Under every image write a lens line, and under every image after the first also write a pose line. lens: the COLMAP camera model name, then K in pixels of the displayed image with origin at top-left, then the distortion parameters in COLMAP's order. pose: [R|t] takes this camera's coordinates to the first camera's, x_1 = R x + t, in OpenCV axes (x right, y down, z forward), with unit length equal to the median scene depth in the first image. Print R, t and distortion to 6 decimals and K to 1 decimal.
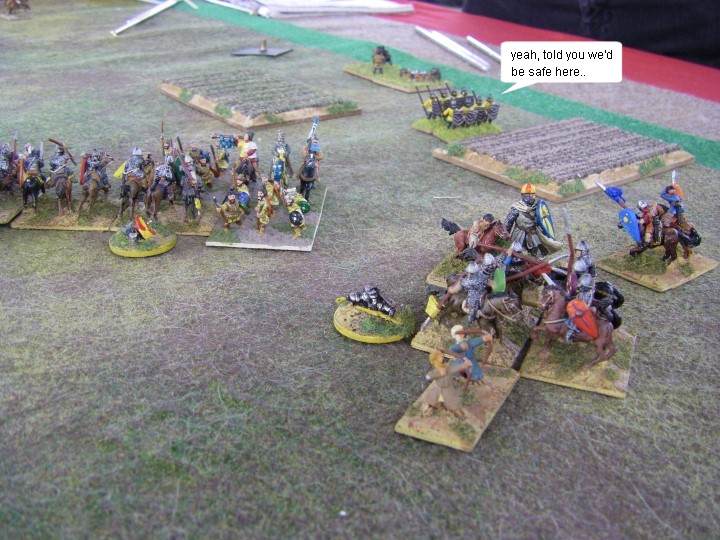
lens RADIAL K [[858.7, 0, 360.0], [0, 858.7, 270.0], [0, 0, 1]] dist [-0.226695, 0.325855]
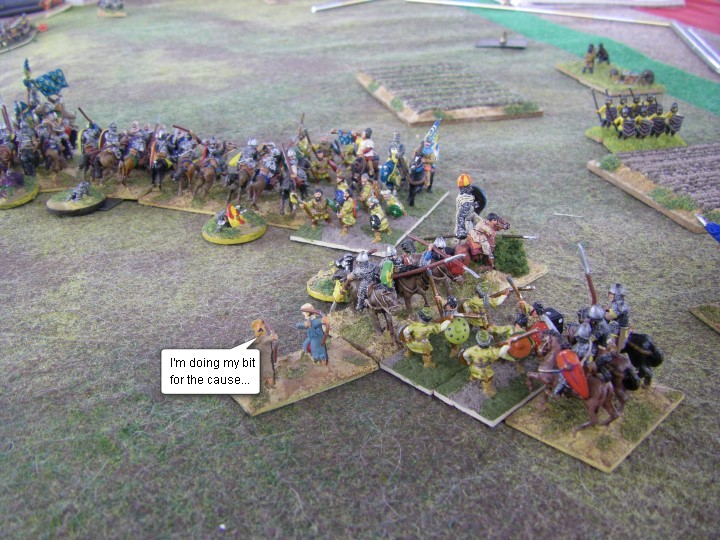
lens RADIAL K [[858.7, 0, 360.0], [0, 858.7, 270.0], [0, 0, 1]] dist [-0.226695, 0.325855]
pose [[0.916942, 0.121090, -0.380202, 0.234468], [-0.113713, 0.992630, 0.041898, -0.036631], [0.382473, 0.004816, 0.923954, 0.071211]]
